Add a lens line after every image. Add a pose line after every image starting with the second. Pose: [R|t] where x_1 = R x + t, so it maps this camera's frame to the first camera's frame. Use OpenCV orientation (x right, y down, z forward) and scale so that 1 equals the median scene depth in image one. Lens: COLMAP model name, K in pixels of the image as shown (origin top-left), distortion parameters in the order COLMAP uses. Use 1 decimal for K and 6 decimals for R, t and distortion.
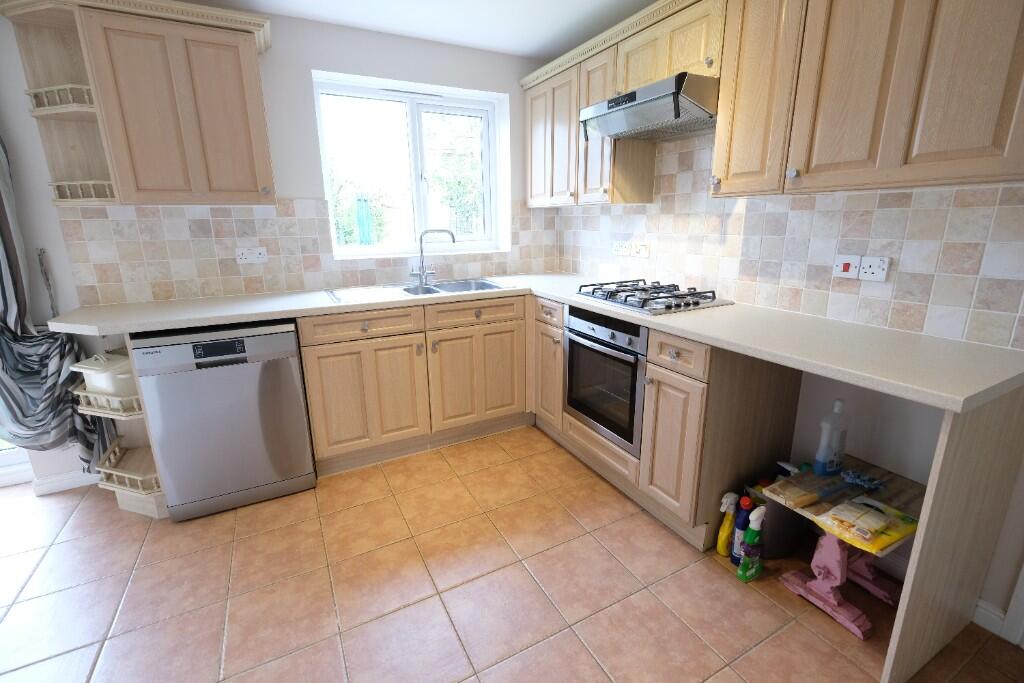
lens RADIAL K [[443.3, 0, 513.2], [0, 443.3, 334.4], [0, 0, 1]] dist [-0.004346, -0.000076]
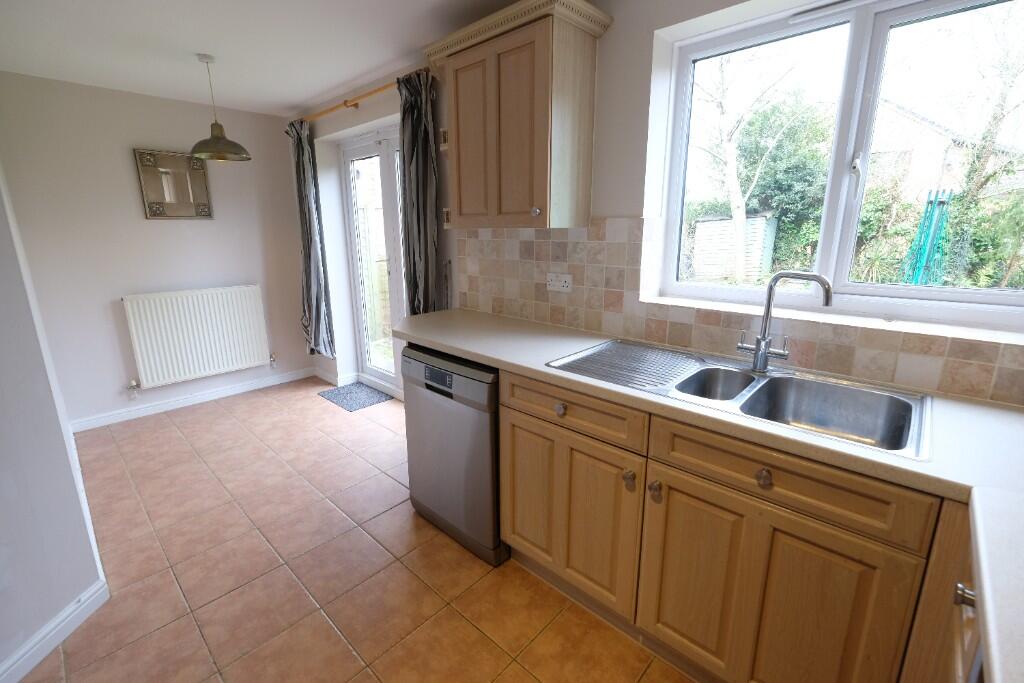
lens RADIAL K [[443.3, 0, 513.5], [0, 443.3, 333.8], [0, 0, 1]] dist [-0.004346, -0.000076]
pose [[0.328519, 0.228367, -0.916474, 0.226616], [-0.234600, 0.959650, 0.155031, -0.212044], [0.914898, 0.164074, 0.368838, 0.657329]]
